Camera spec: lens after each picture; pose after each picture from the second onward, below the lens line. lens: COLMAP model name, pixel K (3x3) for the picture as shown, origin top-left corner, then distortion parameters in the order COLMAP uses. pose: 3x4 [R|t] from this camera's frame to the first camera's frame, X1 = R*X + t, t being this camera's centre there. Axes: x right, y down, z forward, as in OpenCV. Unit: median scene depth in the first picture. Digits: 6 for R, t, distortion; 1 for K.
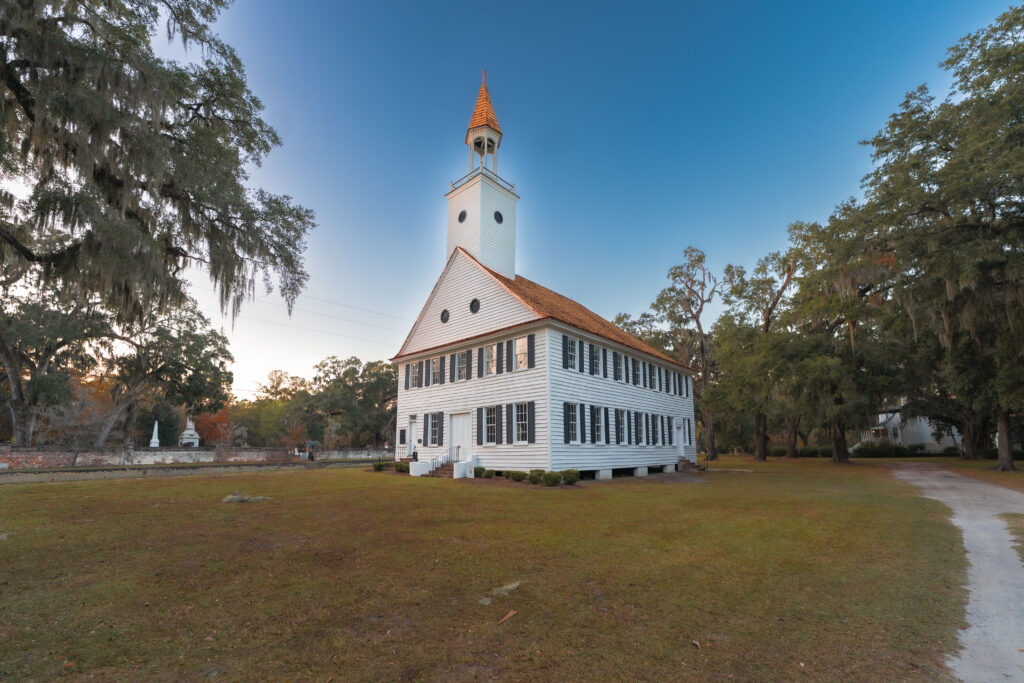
lens RADIAL K [[424.0, 0, 532.7], [0, 424.0, 394.1], [0, 0, 1]] dist [-0.000634, -0.000358]
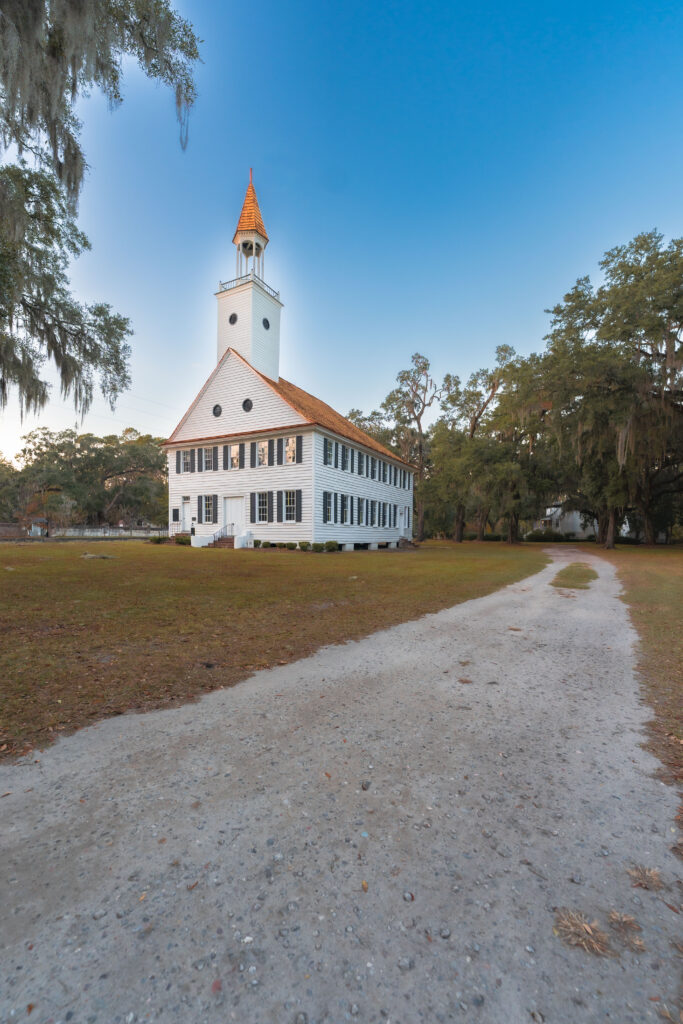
lens RADIAL K [[424.0, 0, 343.0], [0, 424.0, 551.8], [0, 0, 1]] dist [-0.000634, -0.000358]
pose [[0.974858, 0.007690, 0.222693, -0.117692], [-0.045537, 0.985188, 0.165320, -0.011852], [-0.218123, -0.171304, 0.960769, -0.220544]]
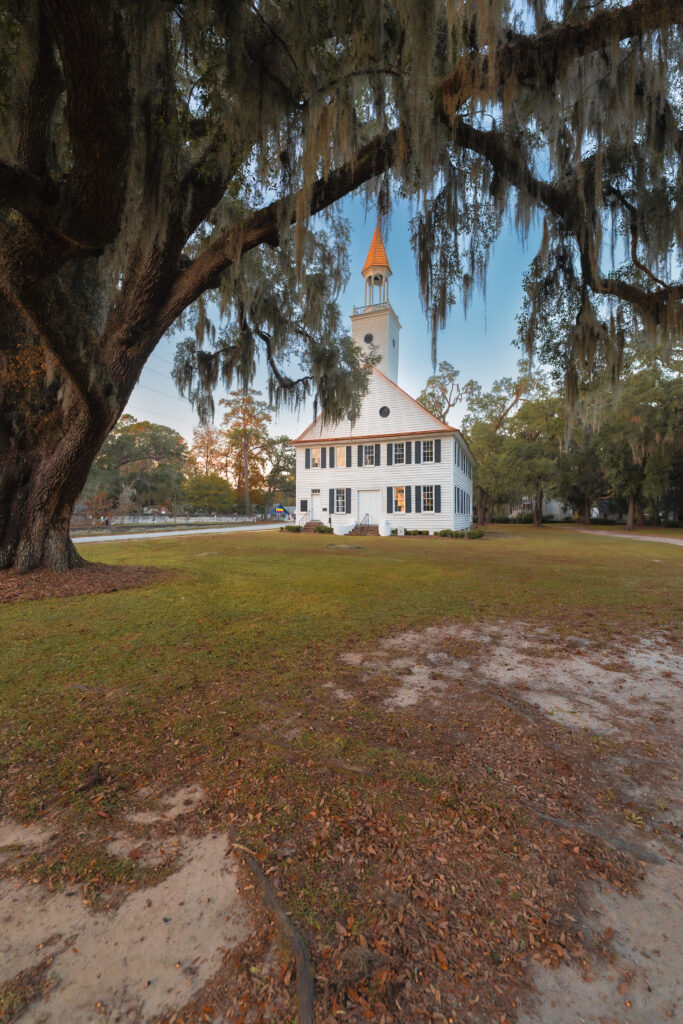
lens RADIAL K [[408.5, 0, 341.5], [0, 408.5, 512.0], [0, 0, 1]] dist [0.000404, 0.000046]
pose [[0.939165, 0.012030, 0.343255, -0.613871], [-0.052804, 0.992562, 0.109689, -0.021606], [-0.339383, -0.121142, 0.932815, -0.187122]]
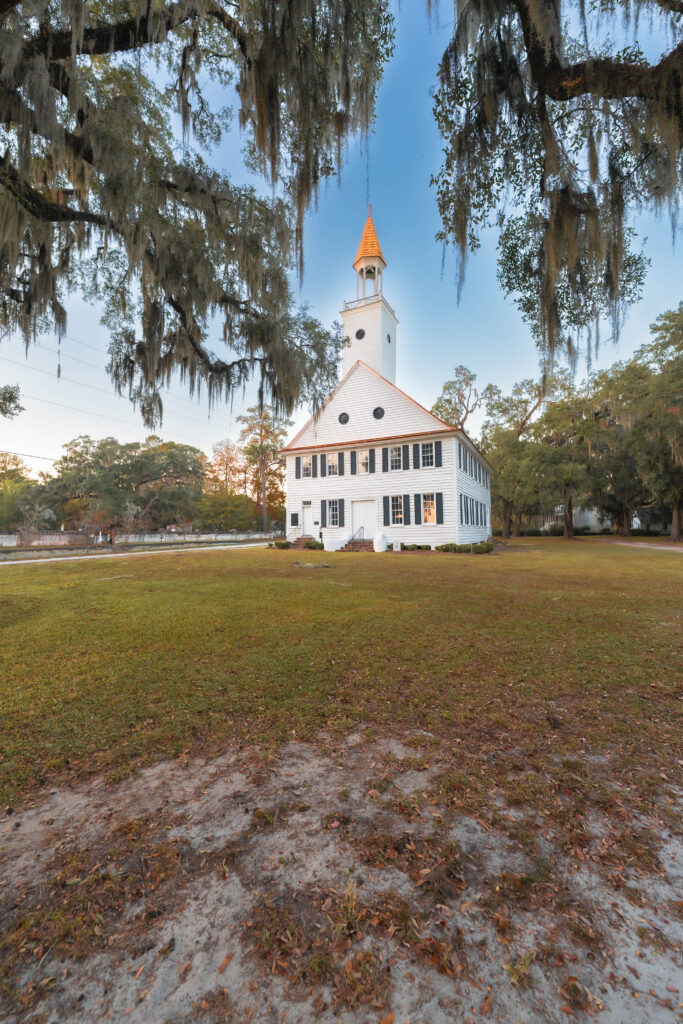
lens RADIAL K [[404.4, 0, 346.2], [0, 404.4, 510.2], [0, 0, 1]] dist [-0.001596, -0.000100]
pose [[0.961458, 0.008404, 0.274824, -0.468799], [-0.028308, 0.997247, 0.068539, -0.004669], [-0.273491, -0.073677, 0.959049, -0.098996]]
